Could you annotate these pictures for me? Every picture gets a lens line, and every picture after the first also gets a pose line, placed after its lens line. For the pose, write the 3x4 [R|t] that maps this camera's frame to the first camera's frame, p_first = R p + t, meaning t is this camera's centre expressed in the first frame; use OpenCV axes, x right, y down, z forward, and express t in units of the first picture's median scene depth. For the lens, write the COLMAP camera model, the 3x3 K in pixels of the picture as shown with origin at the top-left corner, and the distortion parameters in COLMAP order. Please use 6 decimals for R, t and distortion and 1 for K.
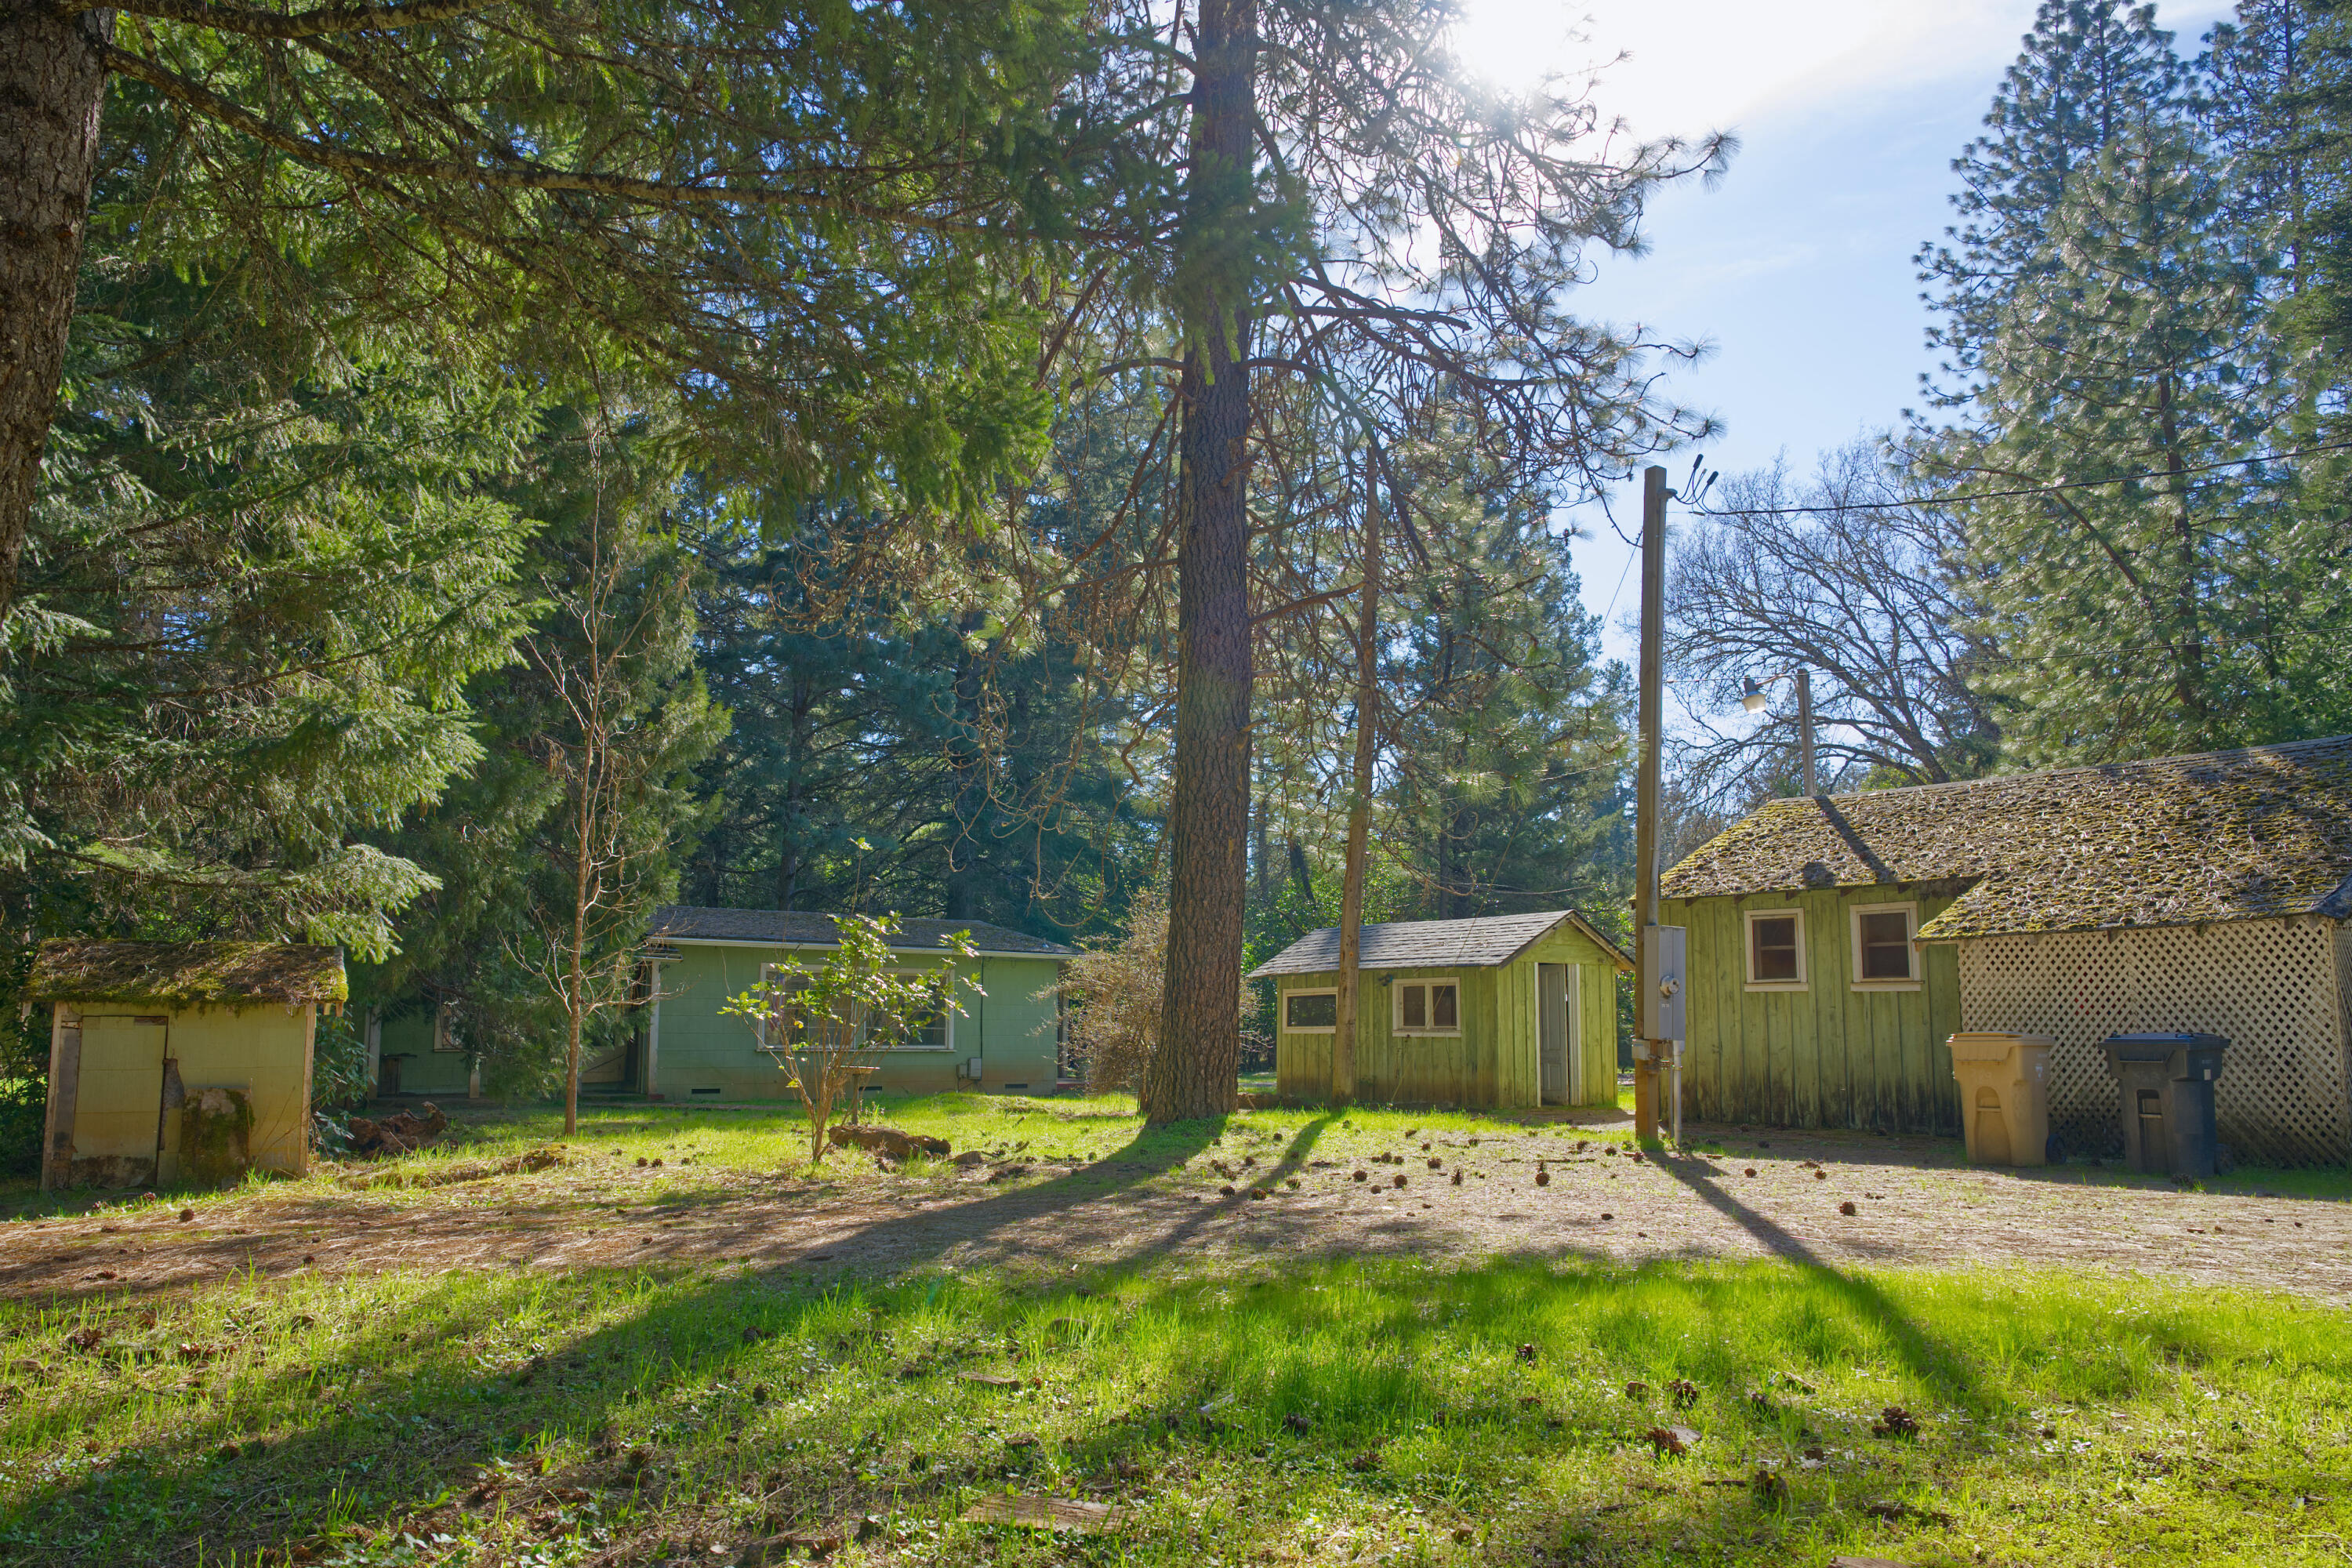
lens RADIAL K [[1691.5, 0, 1180.4], [0, 1691.5, 837.3], [0, 0, 1]] dist [0.000308, 0.001434]
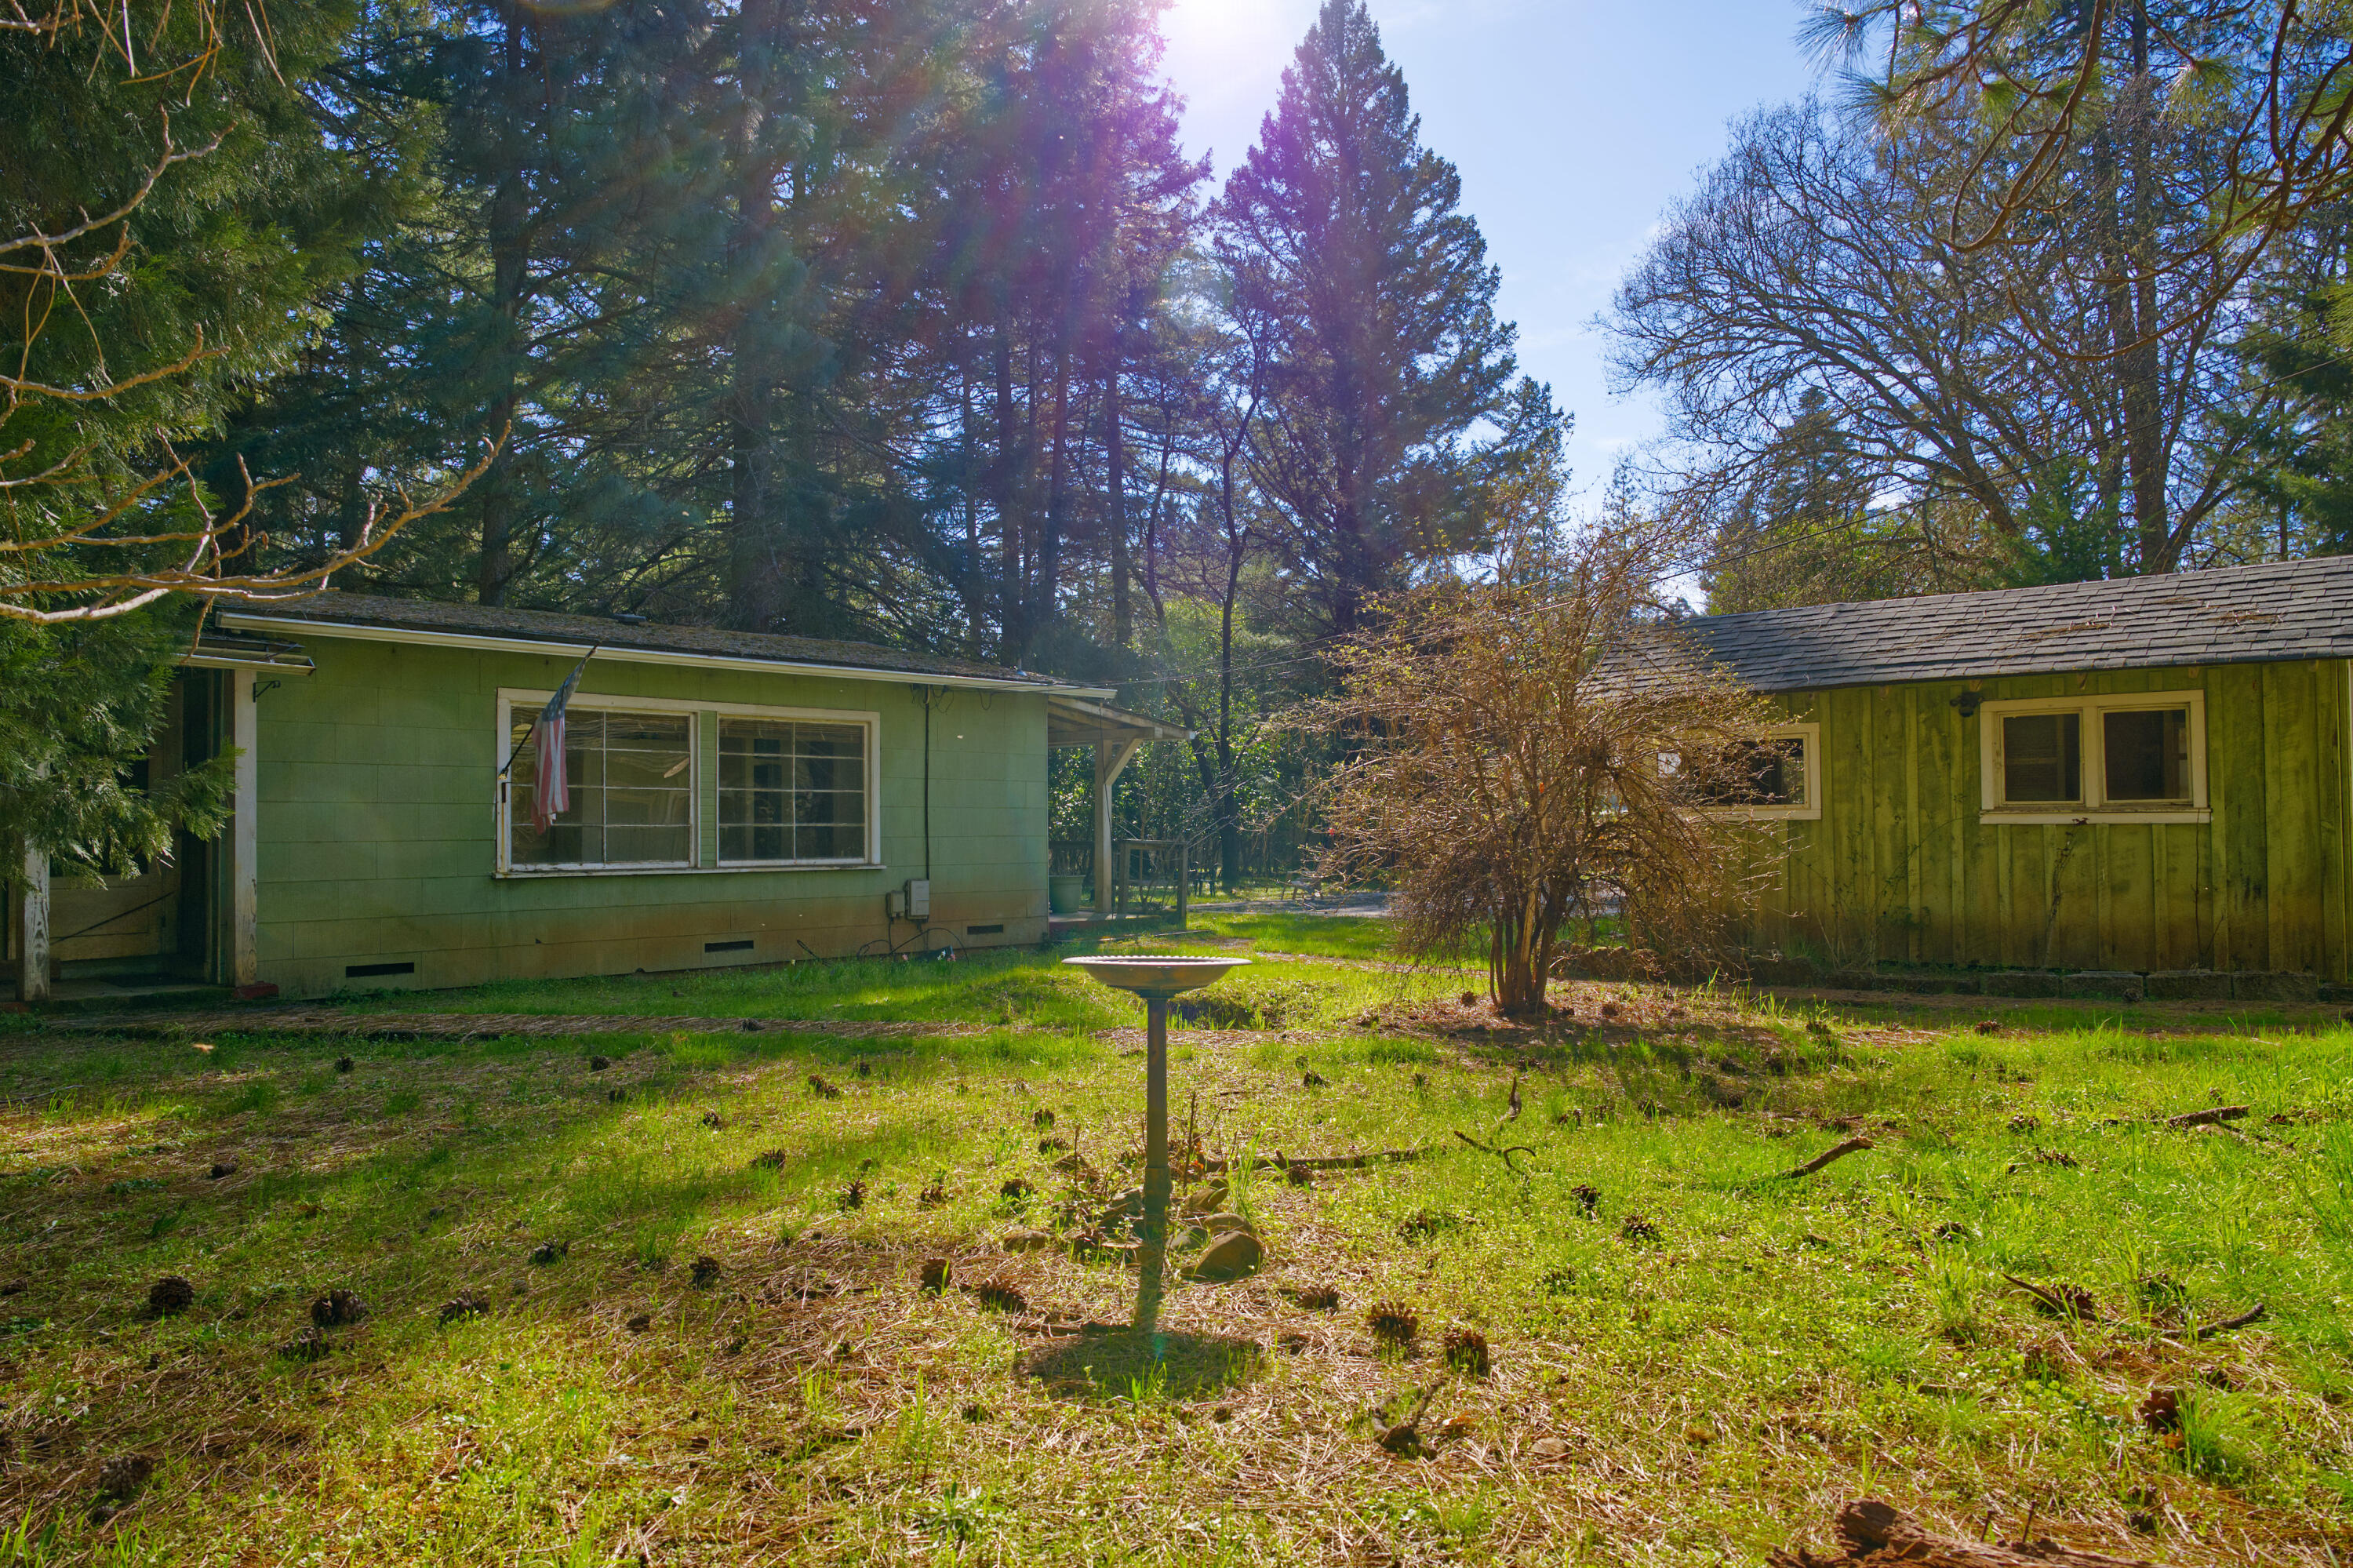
lens RADIAL K [[1692.3, 0, 1180.9], [0, 1692.3, 837.4], [0, 0, 1]] dist [0.000308, 0.001434]
pose [[0.982157, -0.004751, 0.188004, -0.188162], [-0.016855, 0.993435, 0.113154, 0.074761], [-0.187307, -0.114303, 0.975628, 0.601812]]
